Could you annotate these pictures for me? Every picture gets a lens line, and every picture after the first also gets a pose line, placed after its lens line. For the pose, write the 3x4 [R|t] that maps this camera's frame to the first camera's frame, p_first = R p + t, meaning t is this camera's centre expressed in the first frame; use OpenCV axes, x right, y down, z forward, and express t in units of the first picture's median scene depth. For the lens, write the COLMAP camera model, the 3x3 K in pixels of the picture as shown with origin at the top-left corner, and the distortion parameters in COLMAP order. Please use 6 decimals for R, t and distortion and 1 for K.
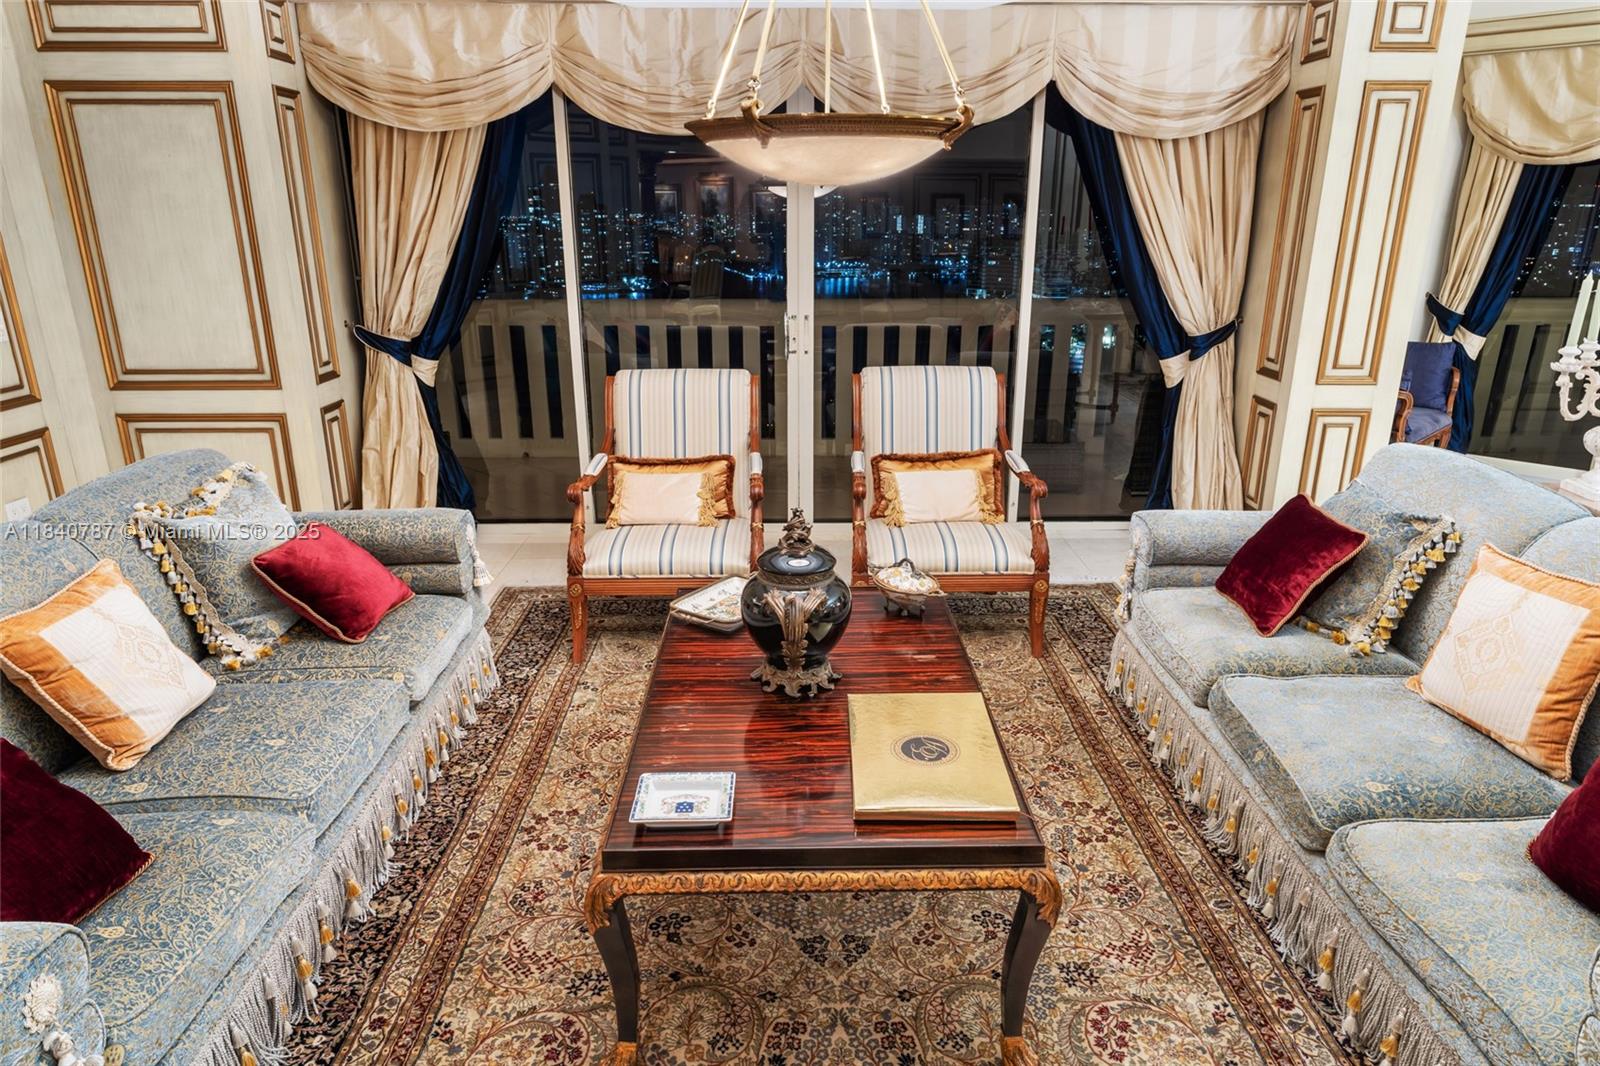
lens RADIAL K [[1013.4, 0, 800.7], [0, 1013.4, 536.4], [0, 0, 1]] dist [-0.001614, 0.002967]
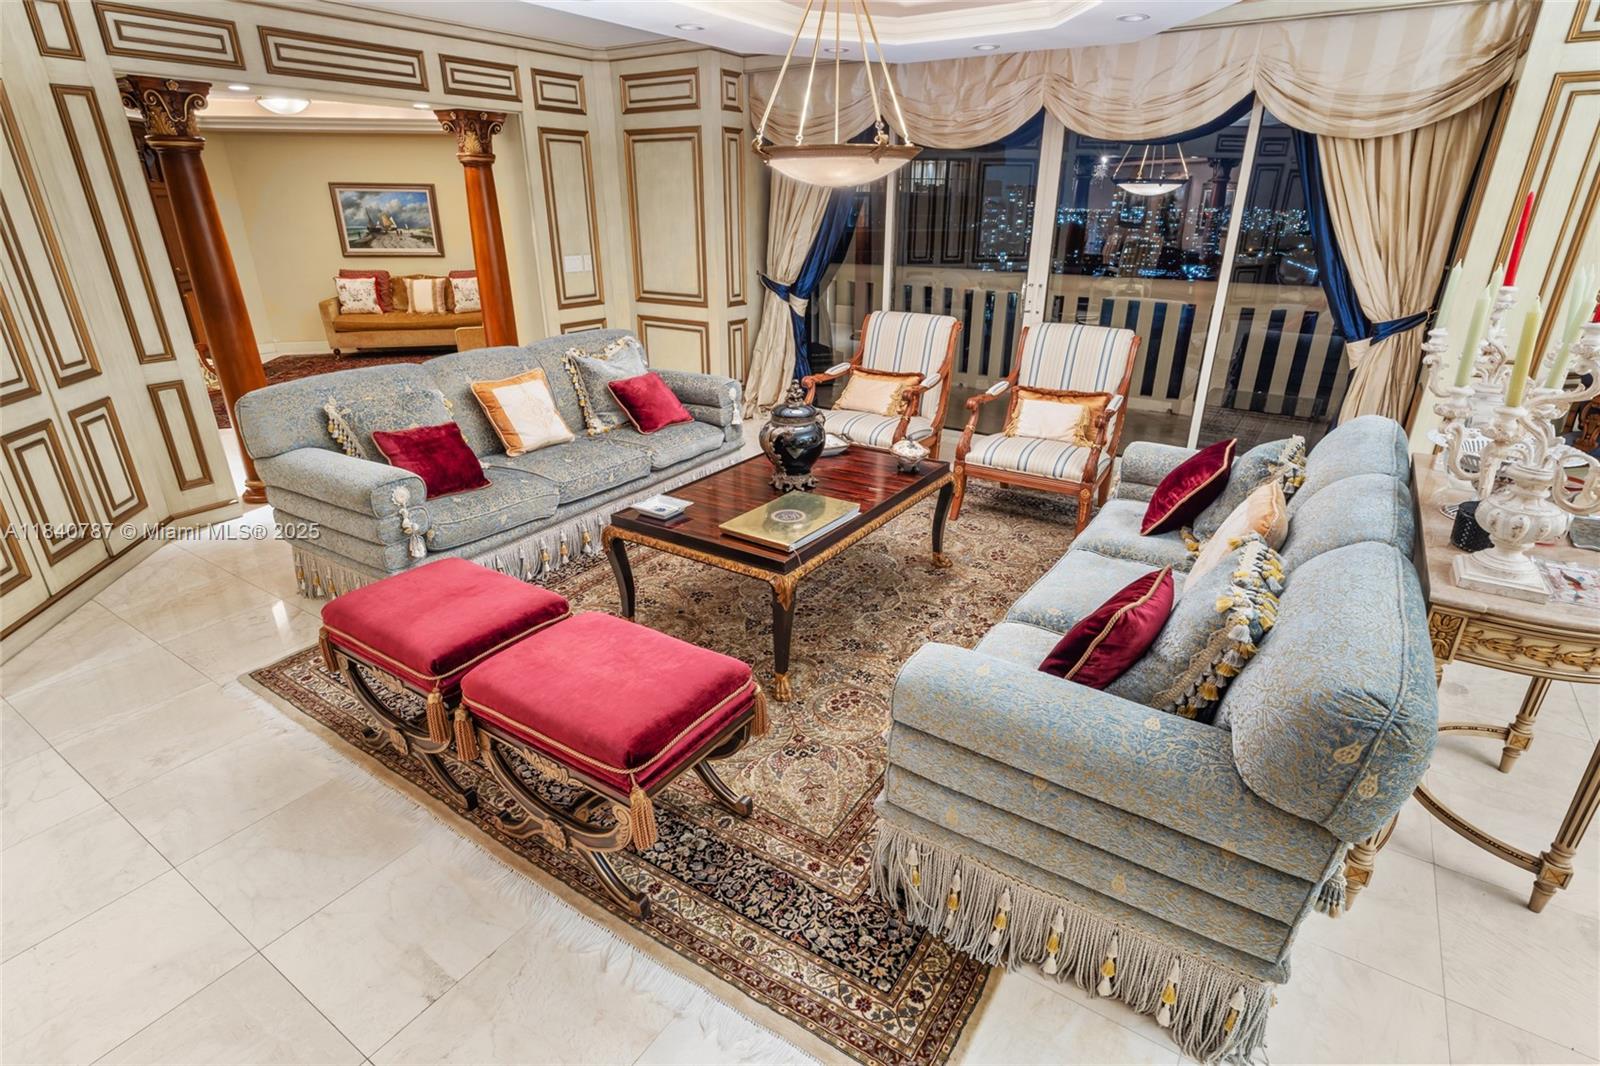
lens RADIAL K [[816.8, 0, 802.1], [0, 816.8, 538.4], [0, 0, 1]] dist [-0.002493, 0.002117]
pose [[0.821029, 0.220409, -0.526623, 0.443986], [-0.179326, 0.975344, 0.128636, 0.030493], [0.541991, -0.011177, 0.840310, -0.090183]]
